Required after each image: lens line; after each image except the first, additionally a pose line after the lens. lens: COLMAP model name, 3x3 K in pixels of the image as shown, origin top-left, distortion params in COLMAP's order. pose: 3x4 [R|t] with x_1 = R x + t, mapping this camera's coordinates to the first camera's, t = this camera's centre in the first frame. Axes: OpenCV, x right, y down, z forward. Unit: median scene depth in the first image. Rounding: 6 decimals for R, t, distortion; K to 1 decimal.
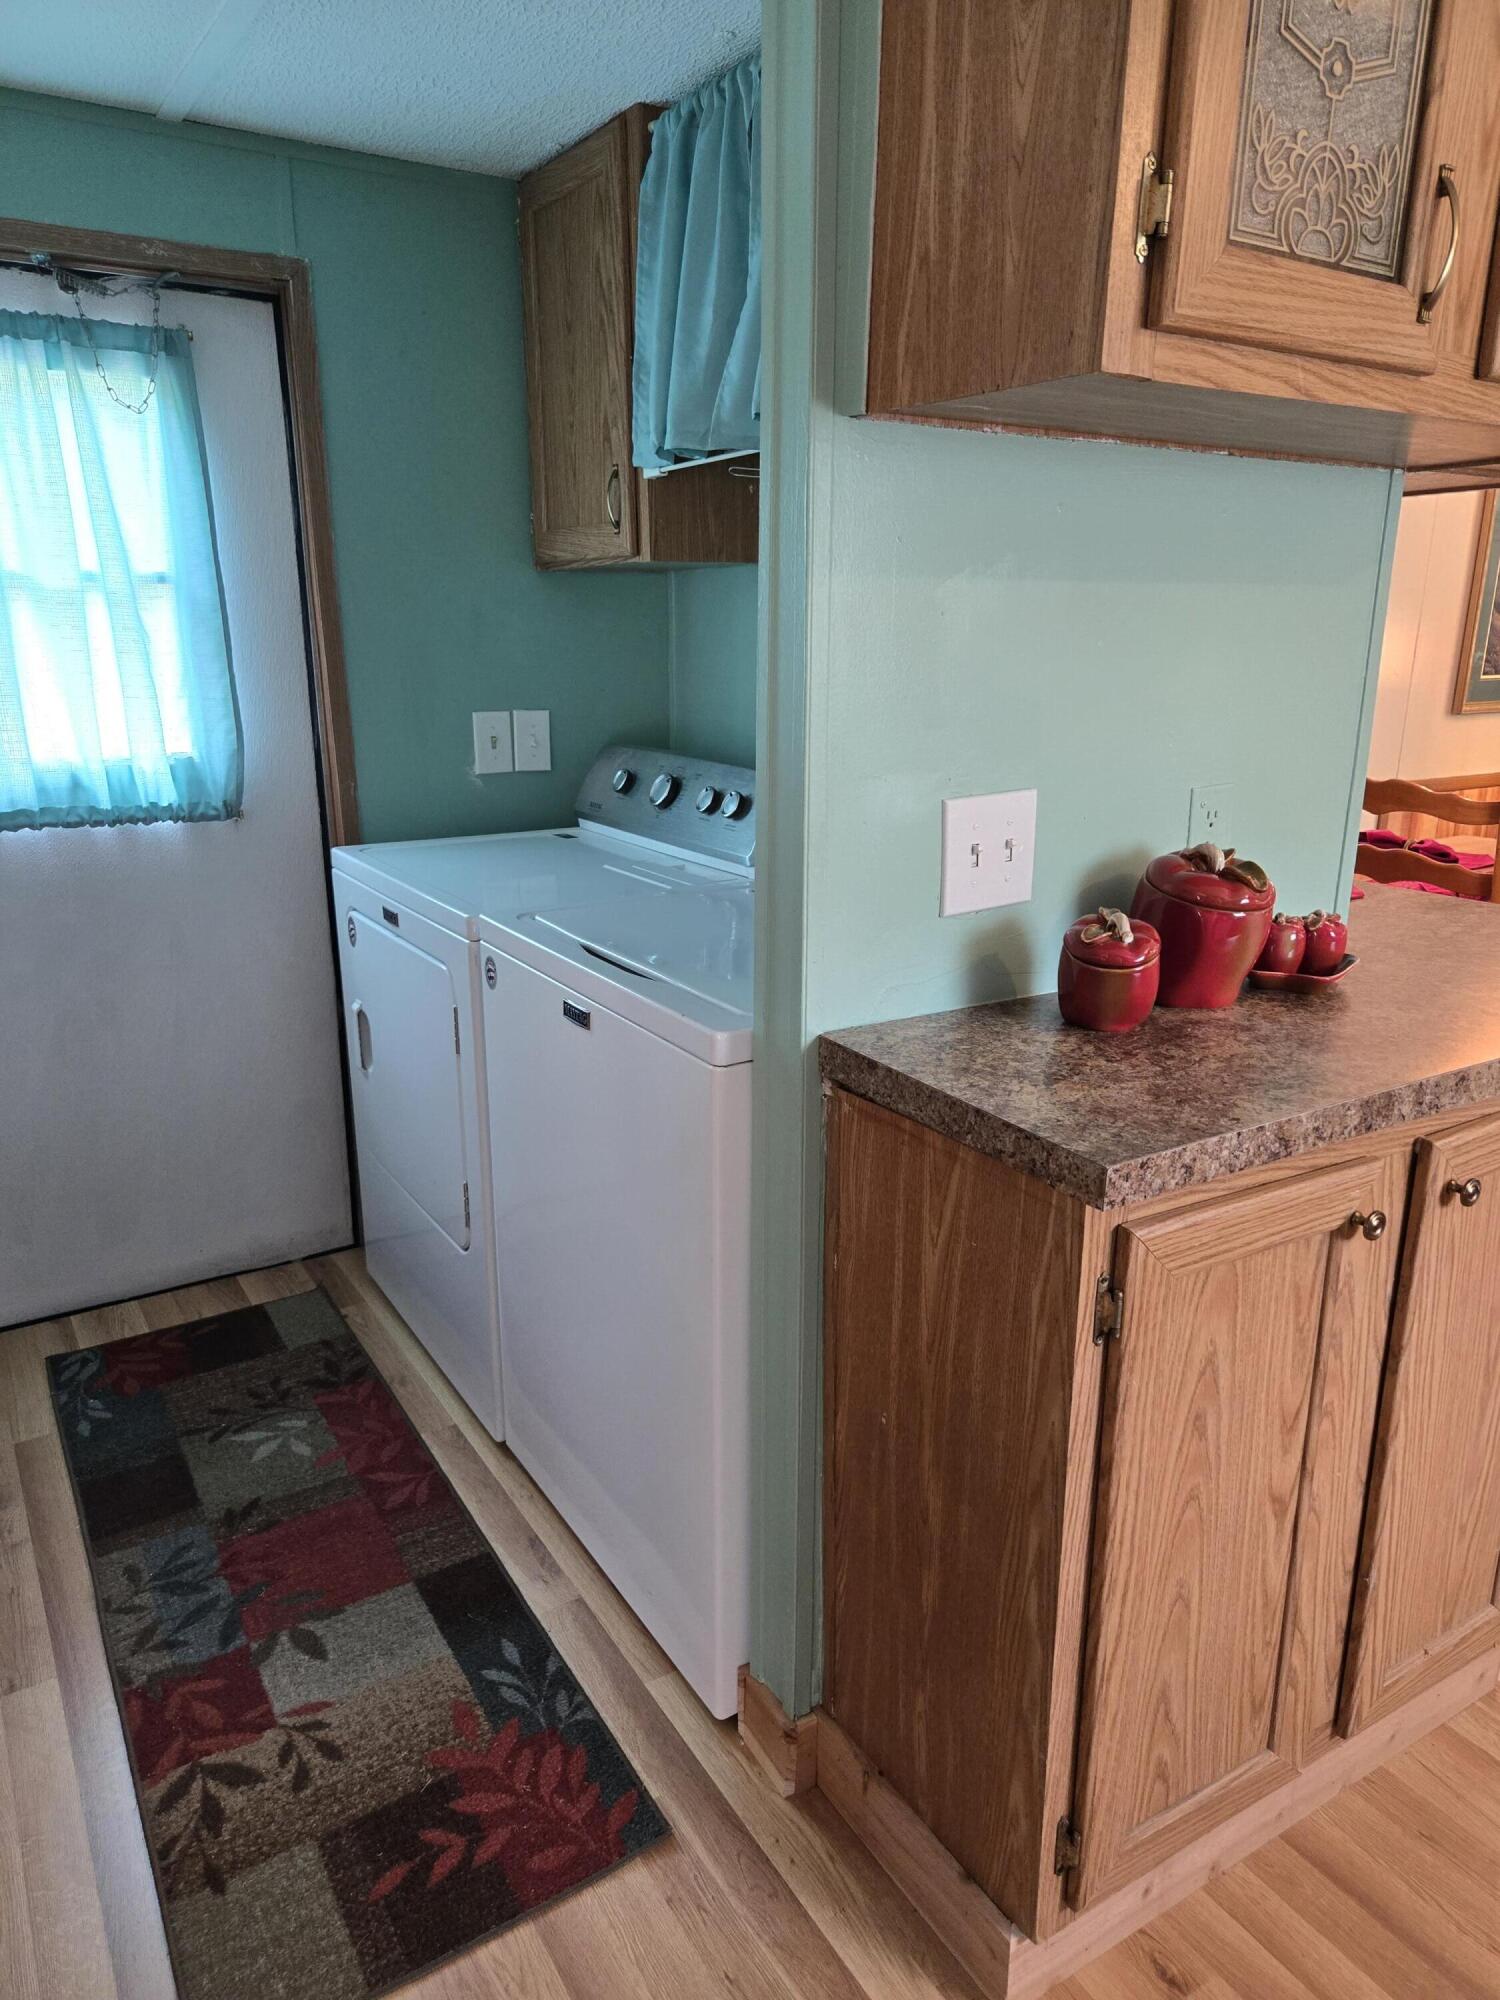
lens RADIAL K [[1335.8, 0, 744.0], [0, 1335.8, 1004.1], [0, 0, 1]] dist [0.012875, -0.008965]
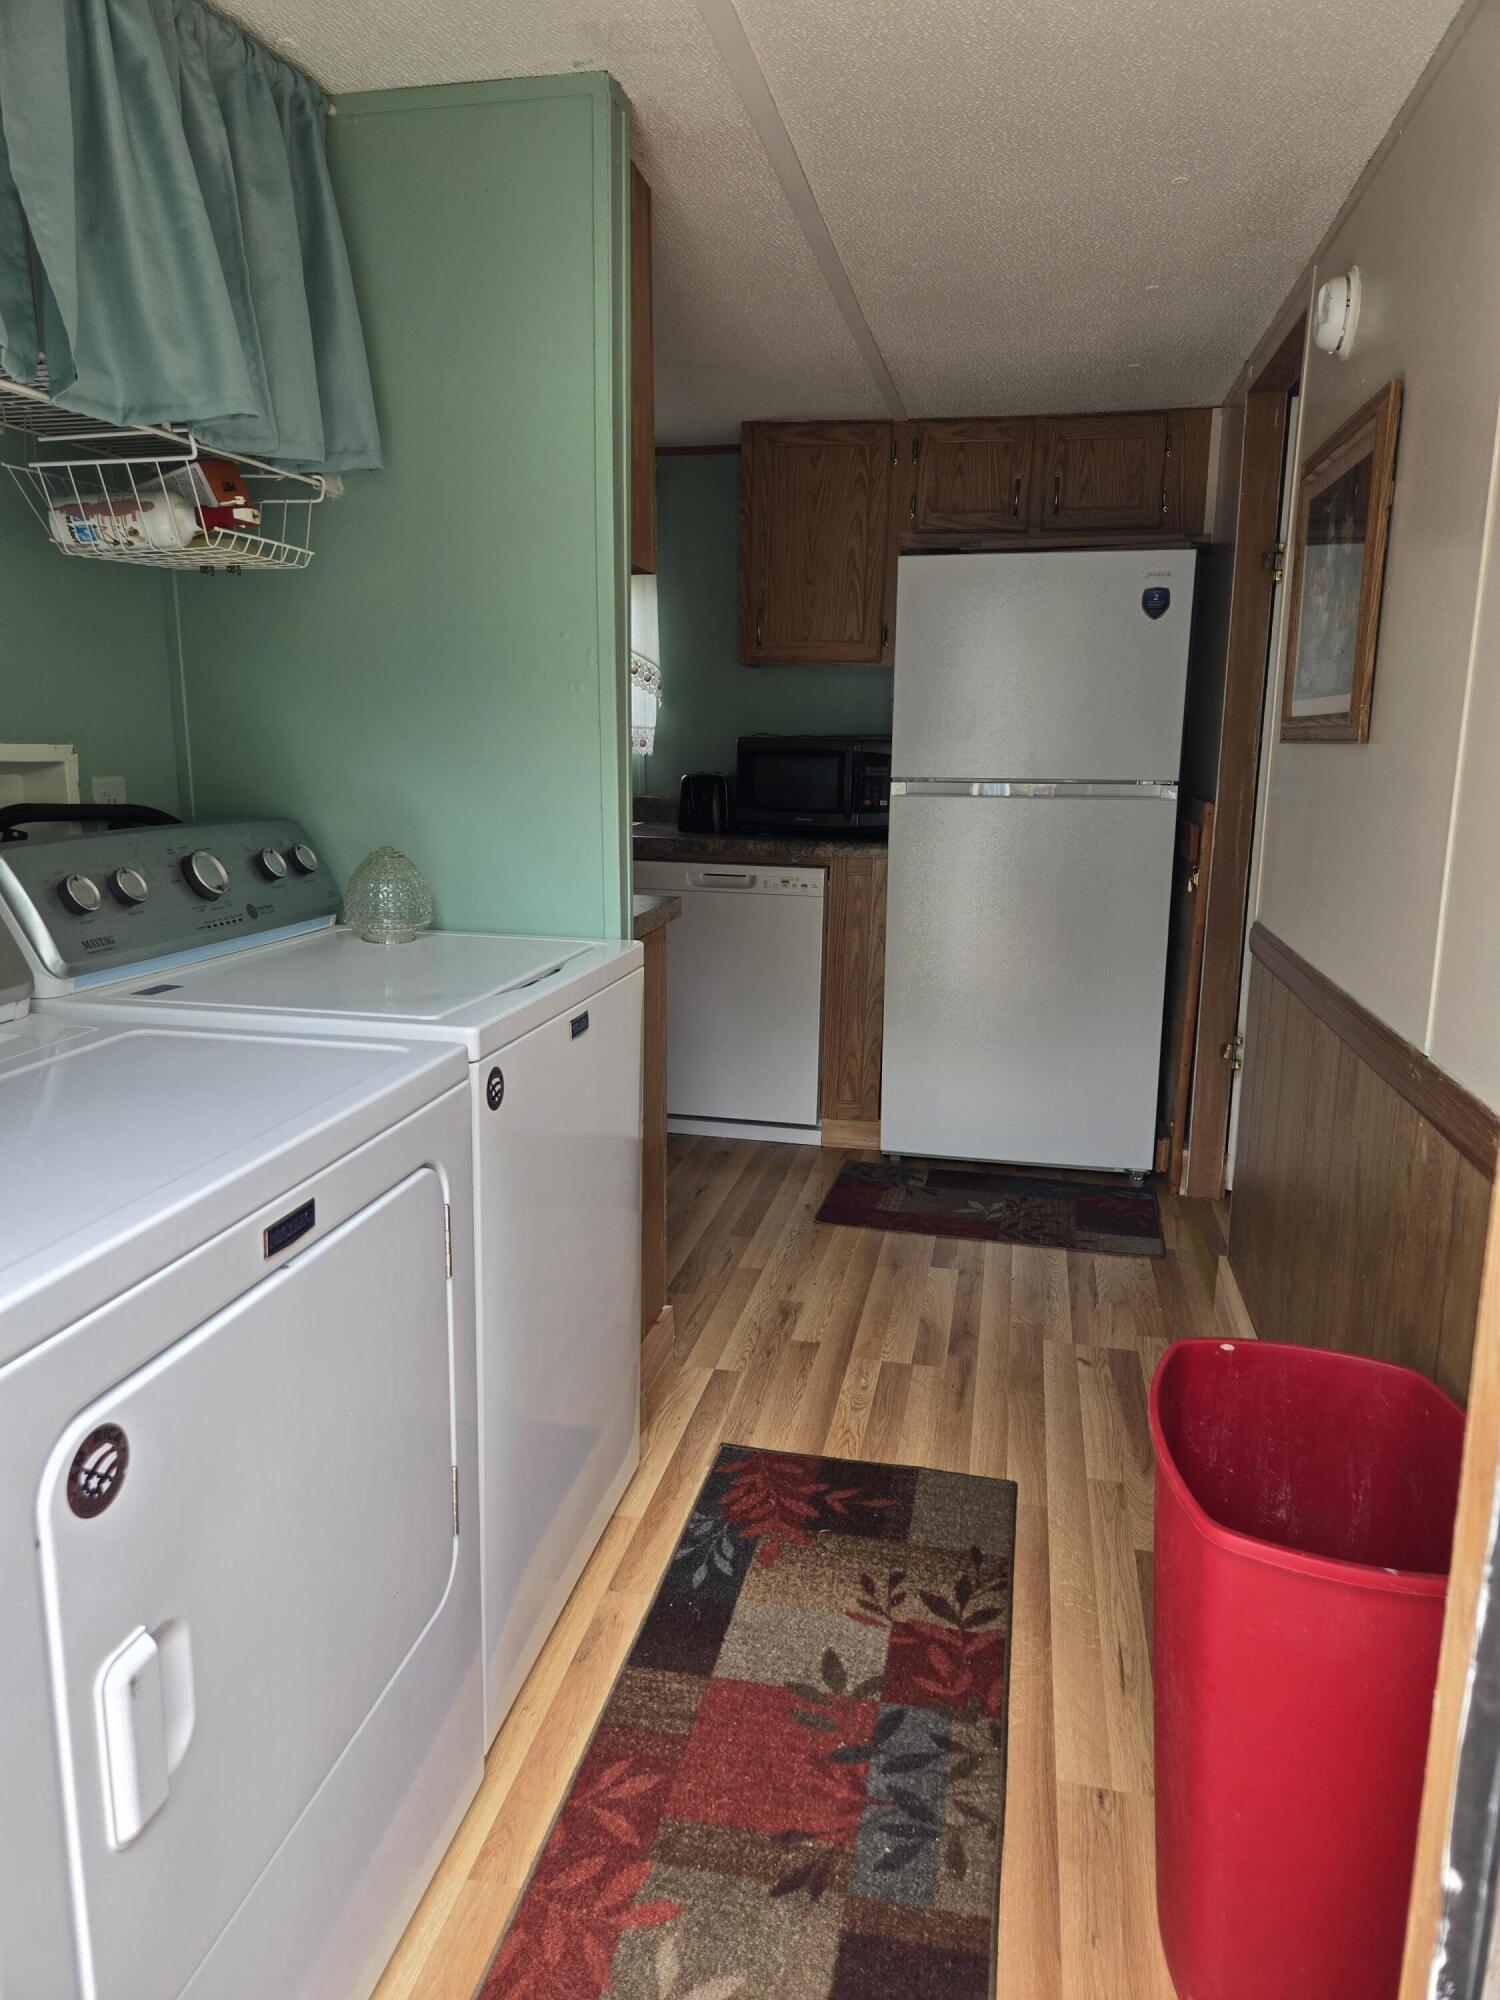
lens RADIAL K [[1335.8, 0, 744.2], [0, 1335.8, 993.8], [0, 0, 1]] dist [0.012875, -0.008965]
pose [[-0.719912, -0.146961, 0.678328, -0.940886], [0.193284, 0.896215, 0.399299, -0.417124], [-0.666610, 0.418570, -0.616791, 1.545343]]
